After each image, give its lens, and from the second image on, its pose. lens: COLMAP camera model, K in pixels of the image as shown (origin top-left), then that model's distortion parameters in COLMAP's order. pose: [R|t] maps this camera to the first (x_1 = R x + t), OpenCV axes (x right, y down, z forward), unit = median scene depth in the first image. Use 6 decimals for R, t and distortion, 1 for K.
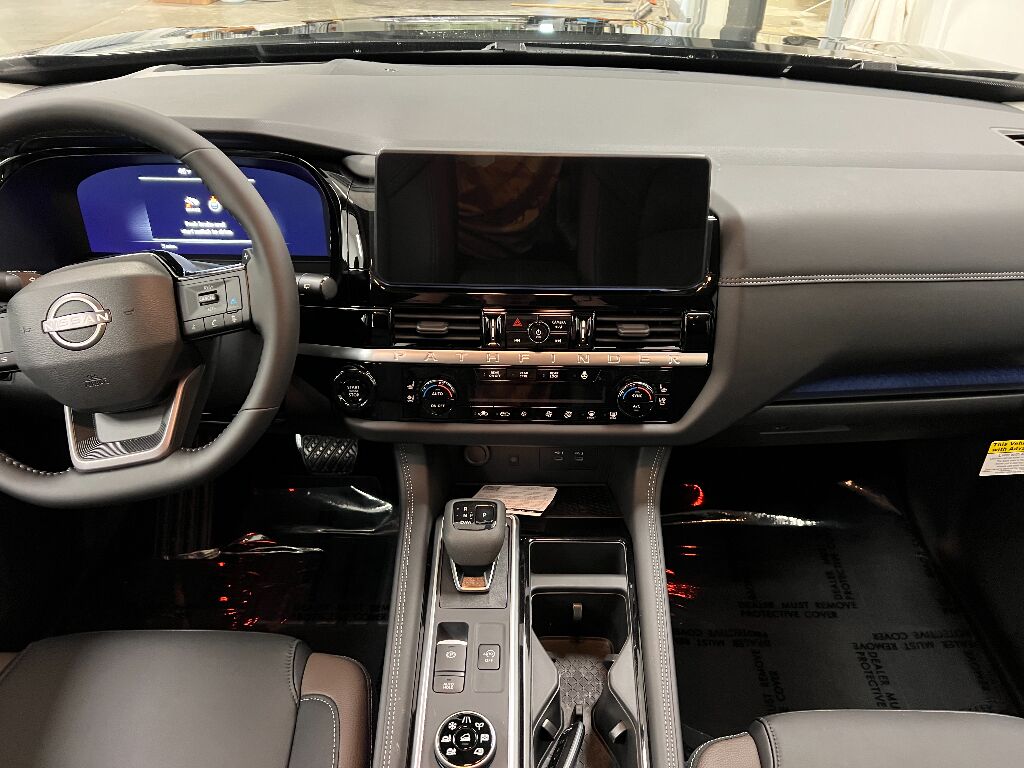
lens RADIAL K [[769.2, 0, 516.7], [0, 769.2, 386.6], [0, 0, 1]] dist [0.075040, -0.085596]
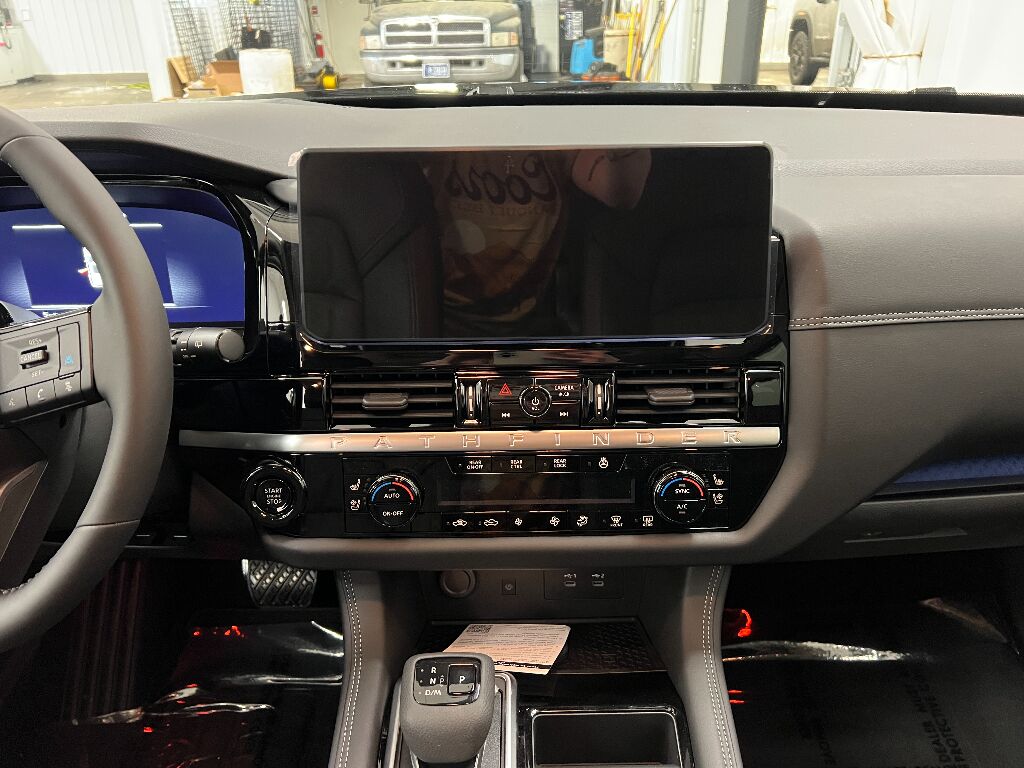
lens RADIAL K [[779.8, 0, 511.0], [0, 779.8, 389.5], [0, 0, 1]] dist [0.085911, -0.125836]
pose [[0.999575, -0.028042, -0.007911, 0.011650], [0.026693, 0.990184, -0.137200, 0.013967], [0.011681, 0.136931, 0.990512, 0.287631]]
